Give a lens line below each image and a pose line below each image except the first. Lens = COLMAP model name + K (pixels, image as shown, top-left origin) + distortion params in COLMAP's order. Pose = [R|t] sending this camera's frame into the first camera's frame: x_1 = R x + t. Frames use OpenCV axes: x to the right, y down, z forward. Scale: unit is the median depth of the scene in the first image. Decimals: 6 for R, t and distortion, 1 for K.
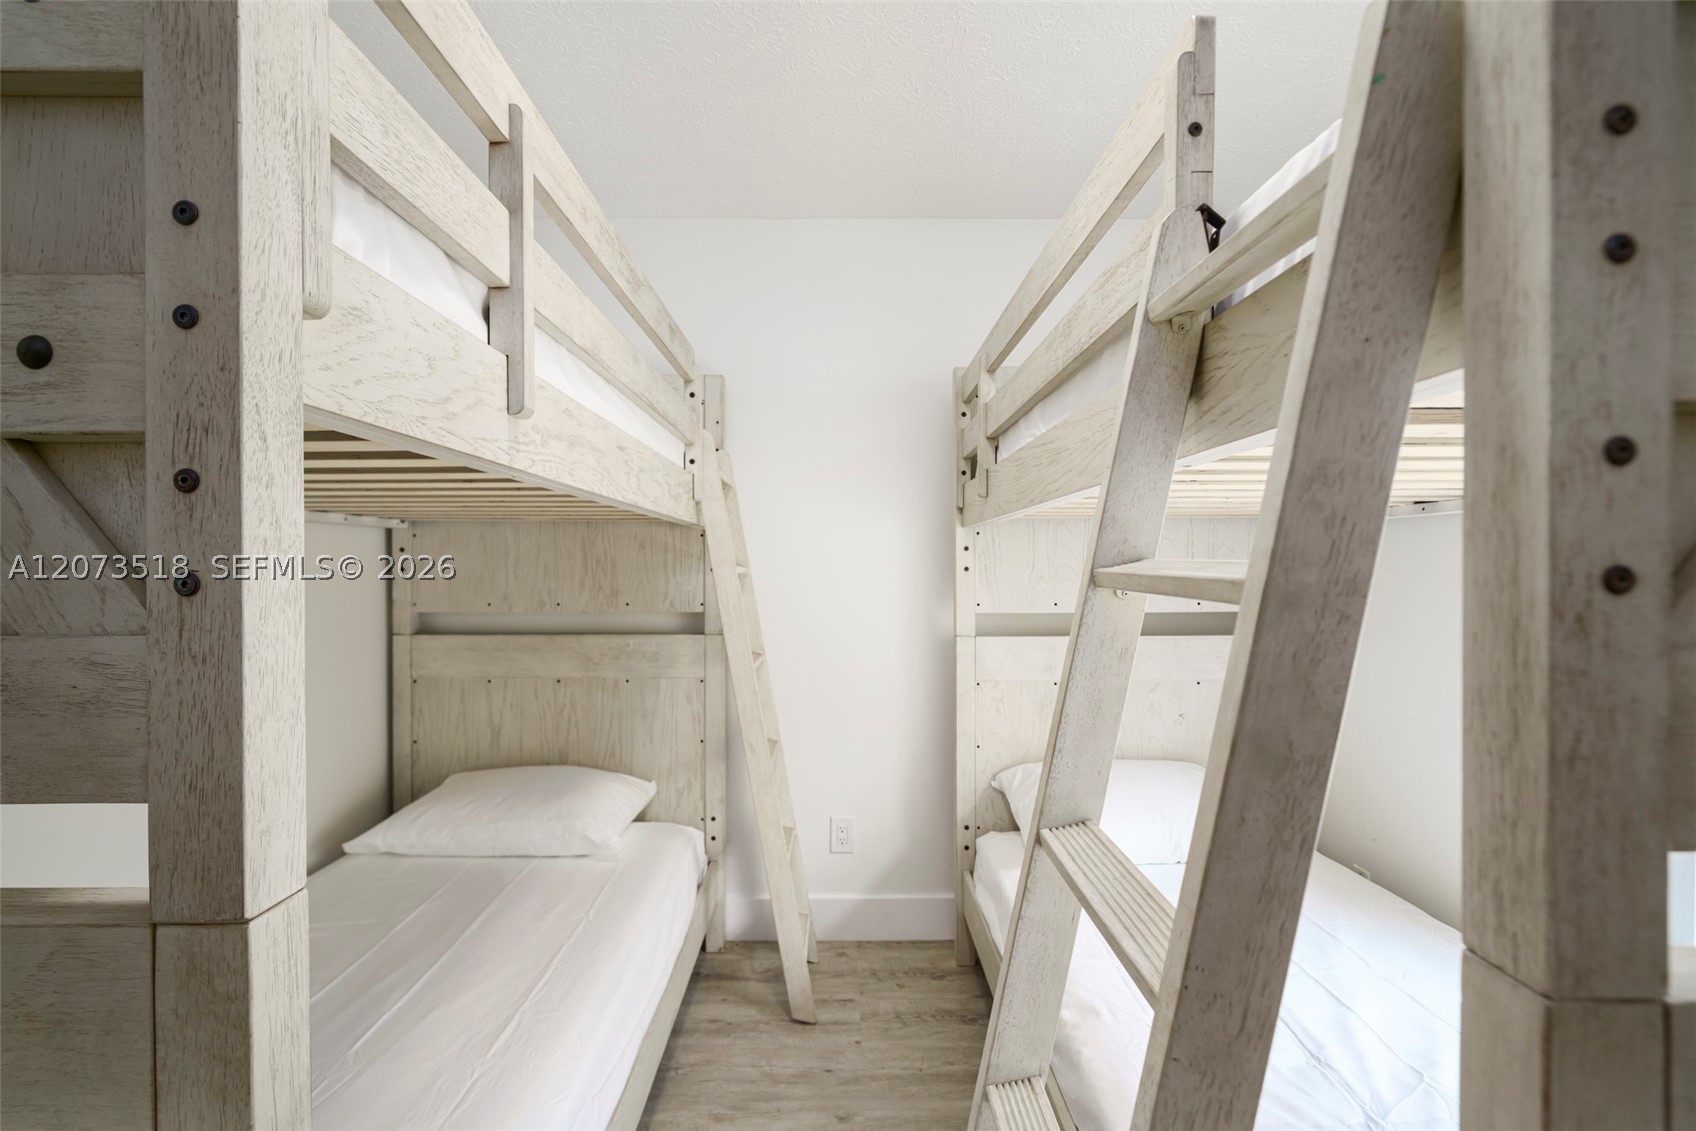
lens RADIAL K [[762.8, 0, 836.7], [0, 762.8, 569.7], [0, 0, 1]] dist [-0.016281, 0.007666]
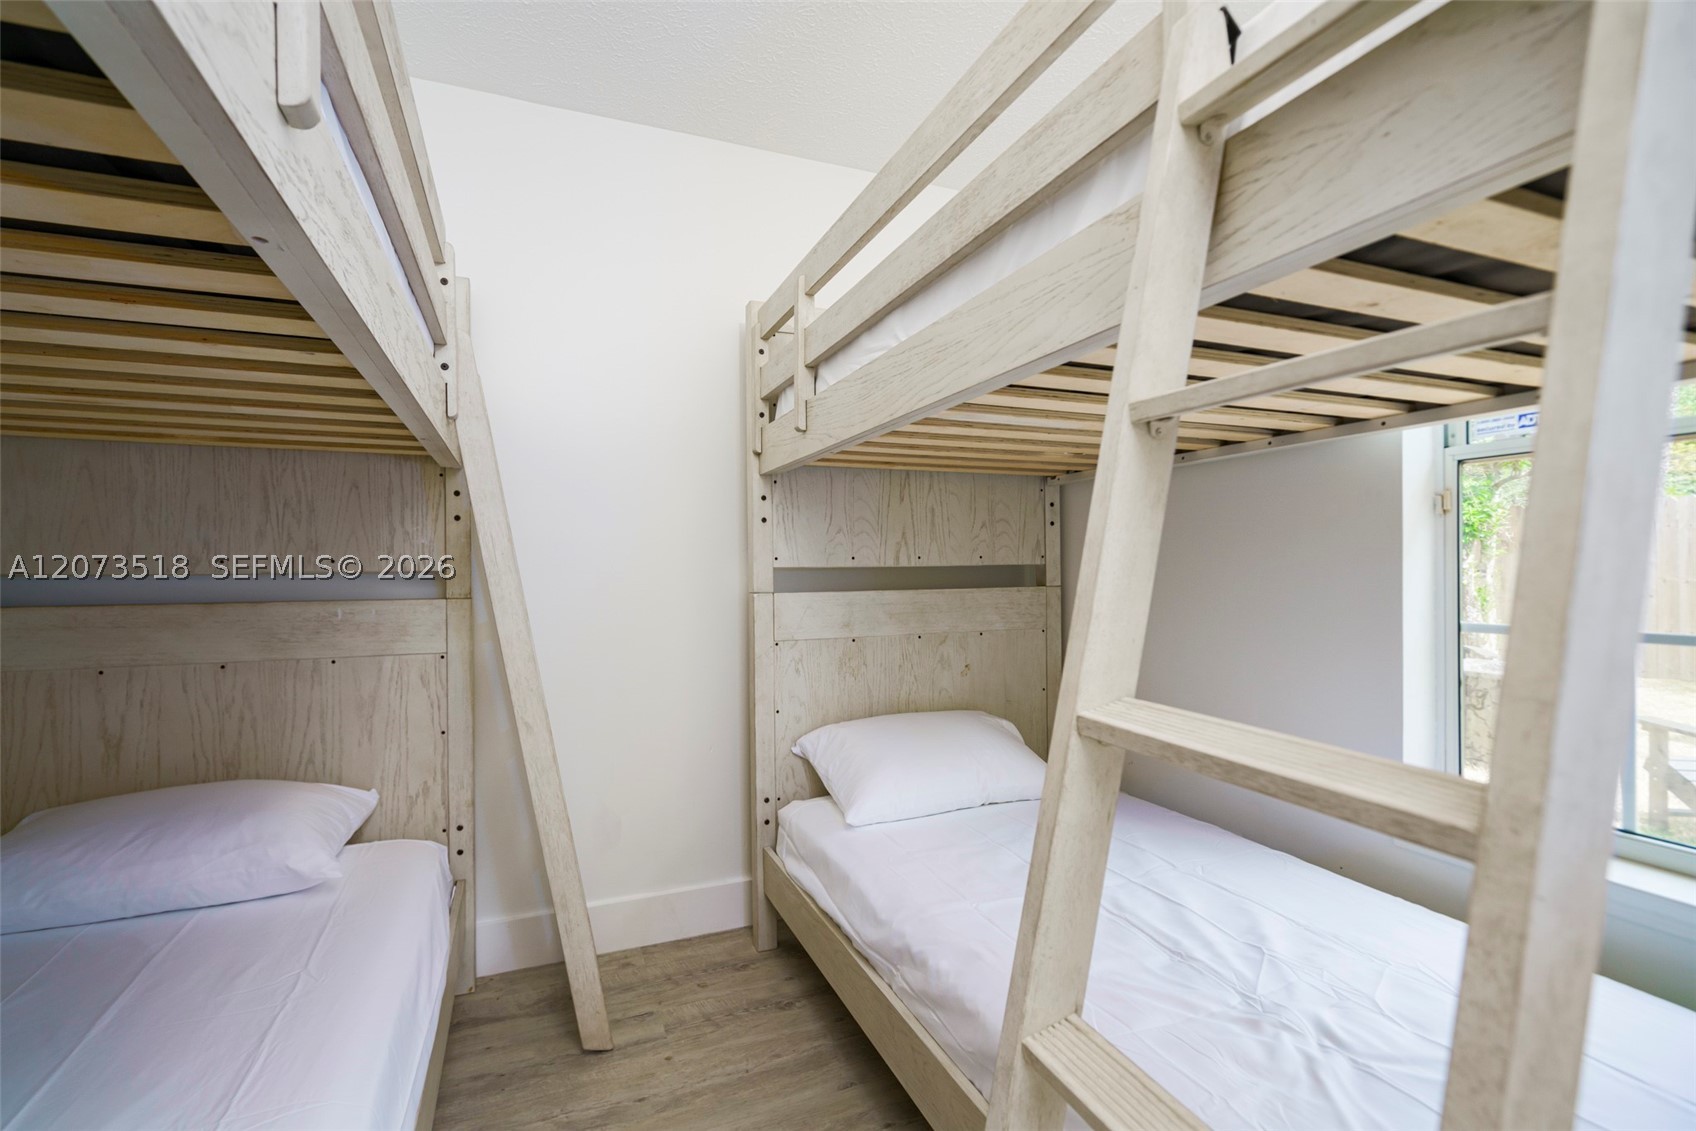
lens RADIAL K [[762.8, 0, 836.7], [0, 762.8, 569.7], [0, 0, 1]] dist [-0.016281, 0.007666]
pose [[0.926915, -0.007392, 0.375198, -0.097409], [0.008758, 0.999960, -0.001933, 0.063320], [-0.375169, 0.005078, 0.926943, 0.112895]]
